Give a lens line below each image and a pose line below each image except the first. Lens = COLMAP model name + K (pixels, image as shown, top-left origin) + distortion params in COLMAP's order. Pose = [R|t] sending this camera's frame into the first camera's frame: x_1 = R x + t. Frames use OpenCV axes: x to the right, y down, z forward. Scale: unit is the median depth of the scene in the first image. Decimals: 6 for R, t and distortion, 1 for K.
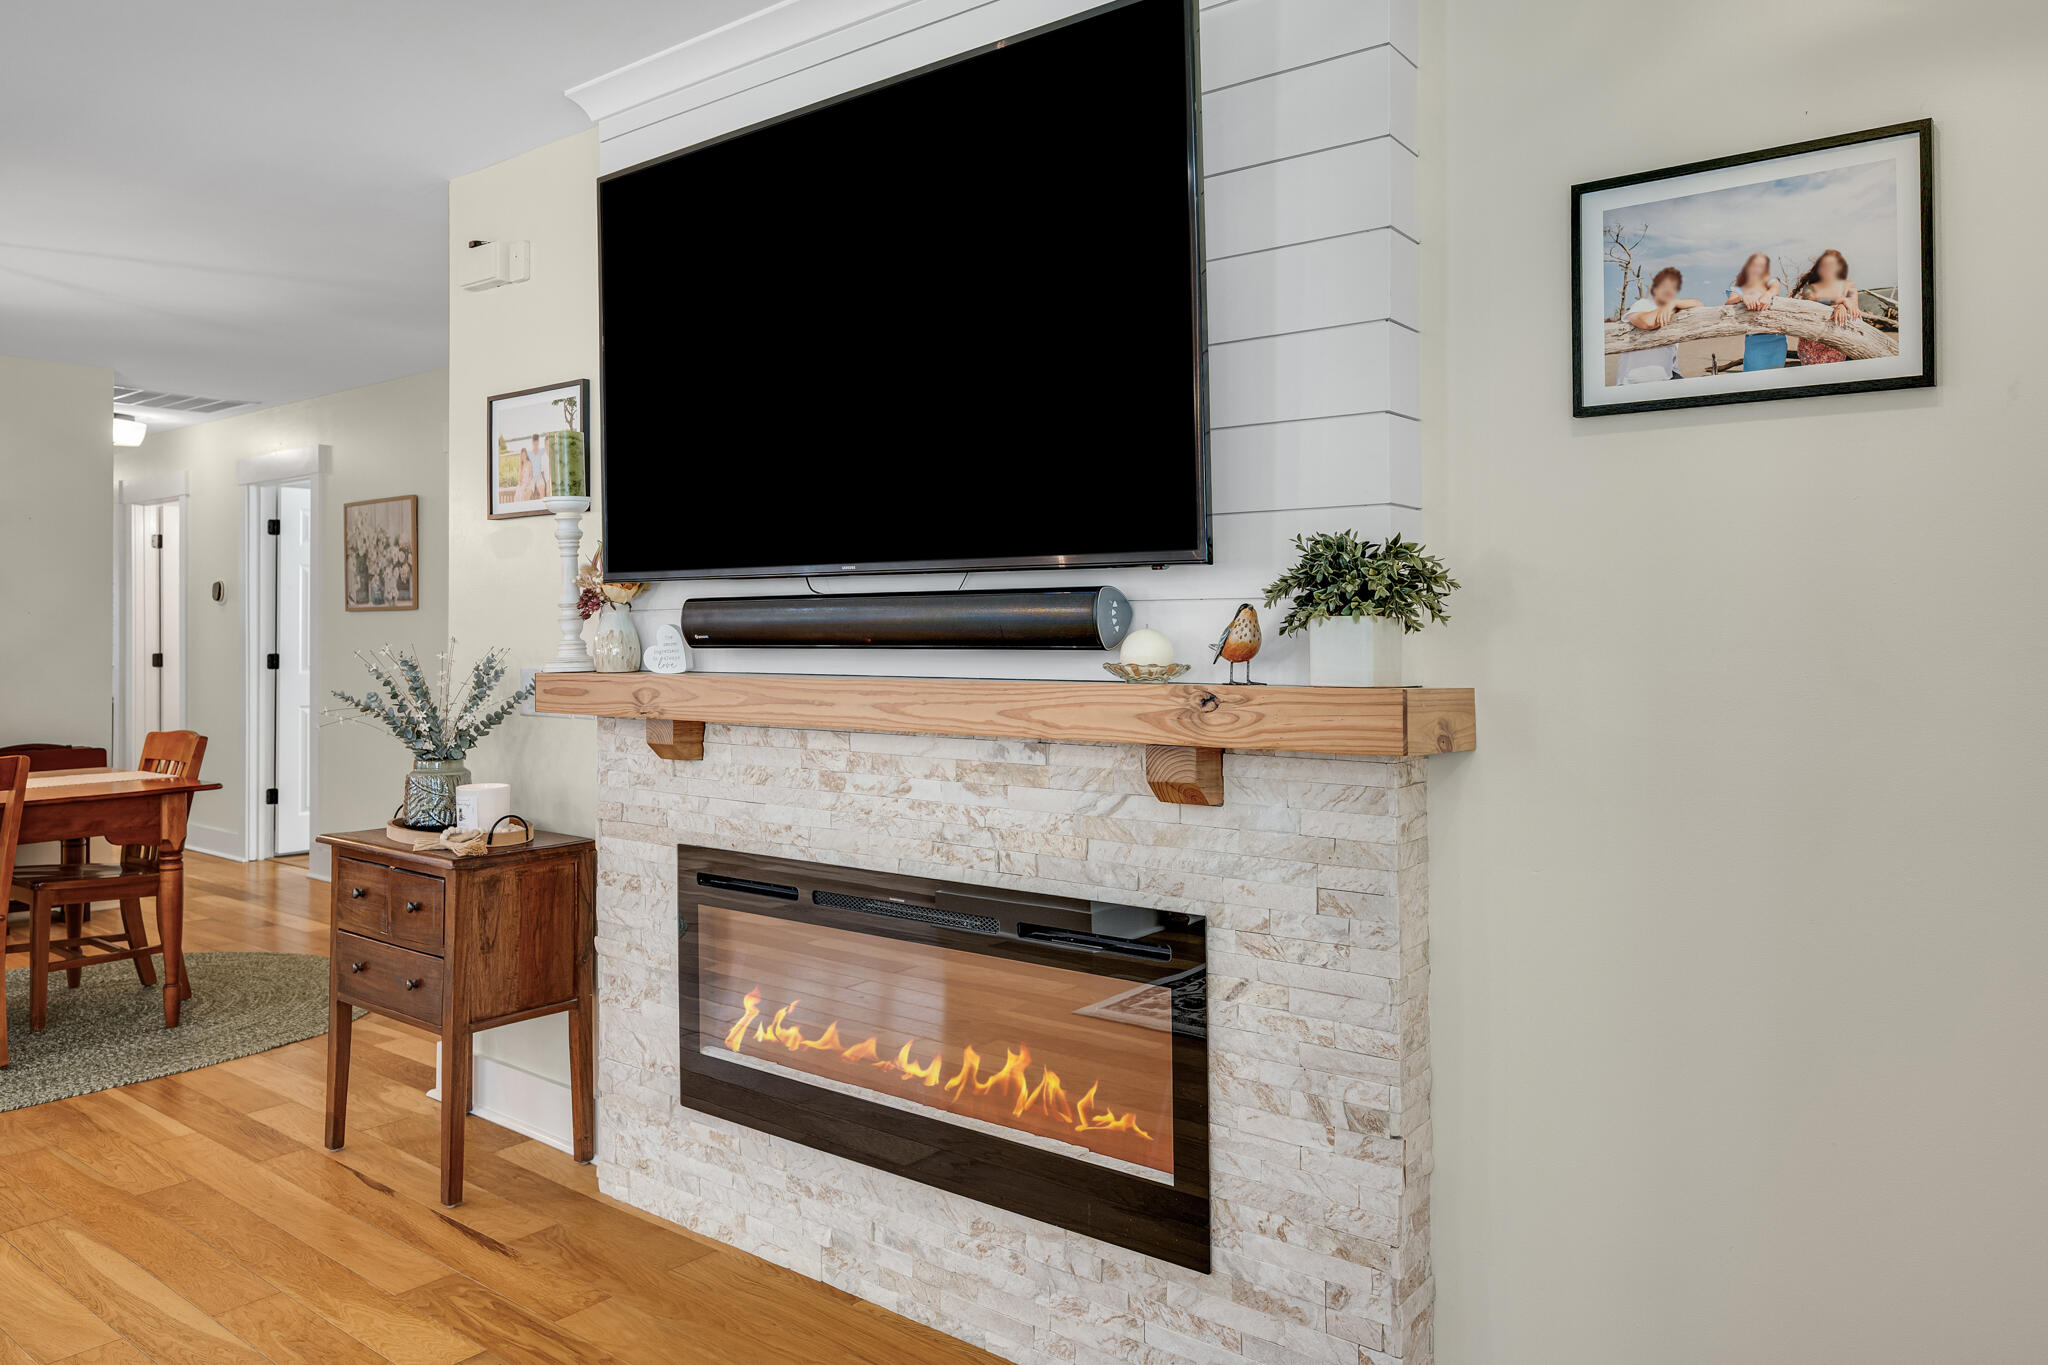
lens RADIAL K [[1443.2, 0, 1018.4], [0, 1443.2, 595.6], [0, 0, 1]] dist [-0.008593, 0.001395]
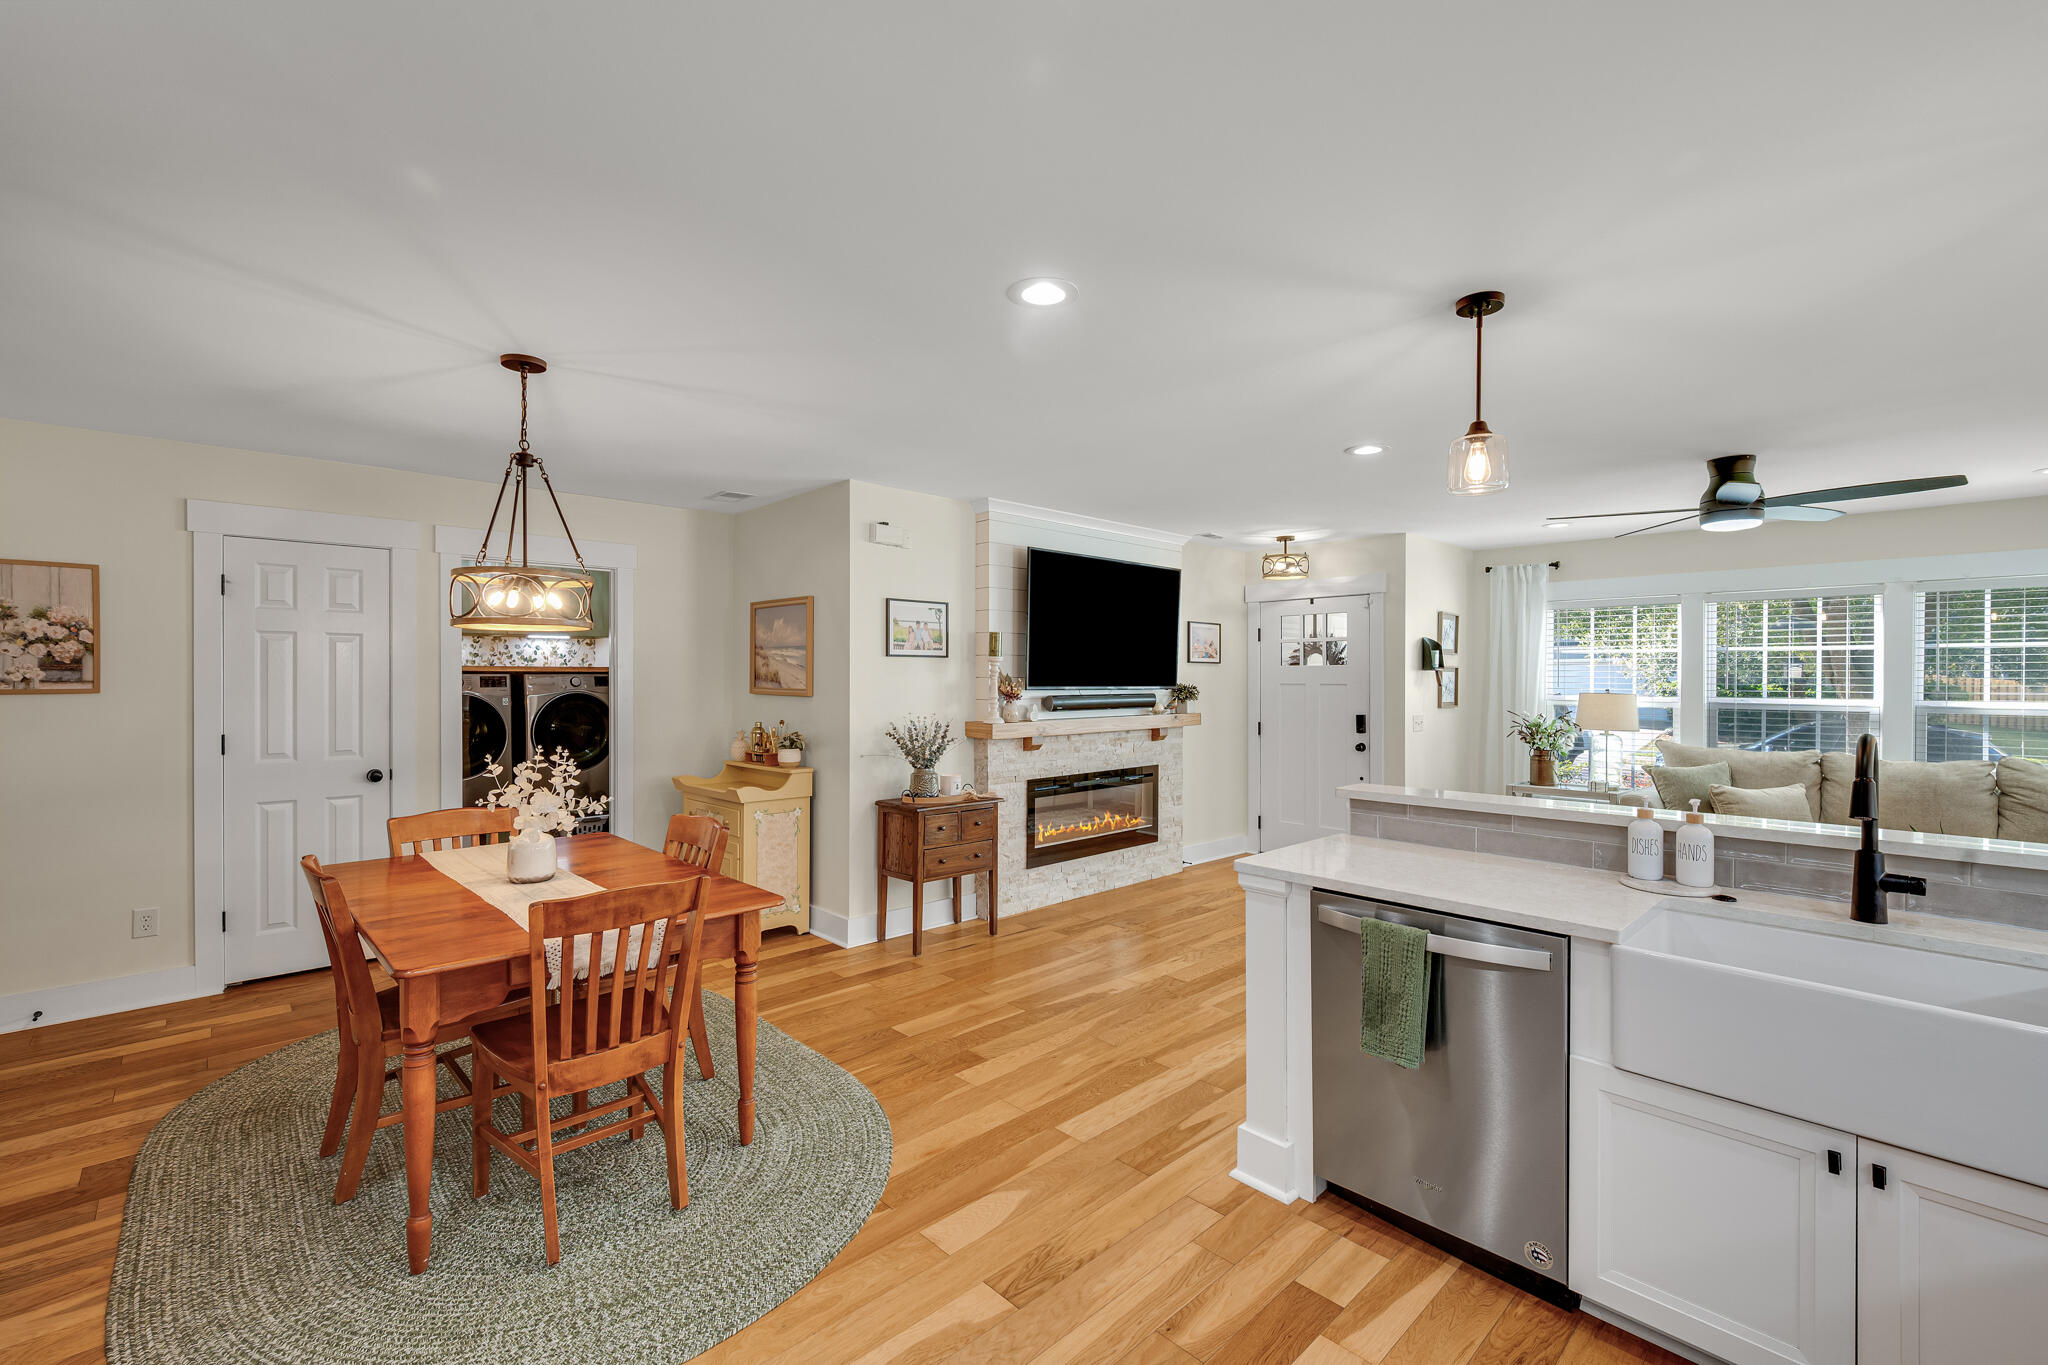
lens RADIAL K [[886.4, 0, 1021.8], [0, 886.4, 684.3], [0, 0, 1]] dist [0.001727, 0.000214]
pose [[0.125494, -0.002147, 0.992092, -2.018839], [-0.023713, 0.999705, 0.005163, -0.029140], [-0.991811, -0.024173, 0.125406, 0.797341]]
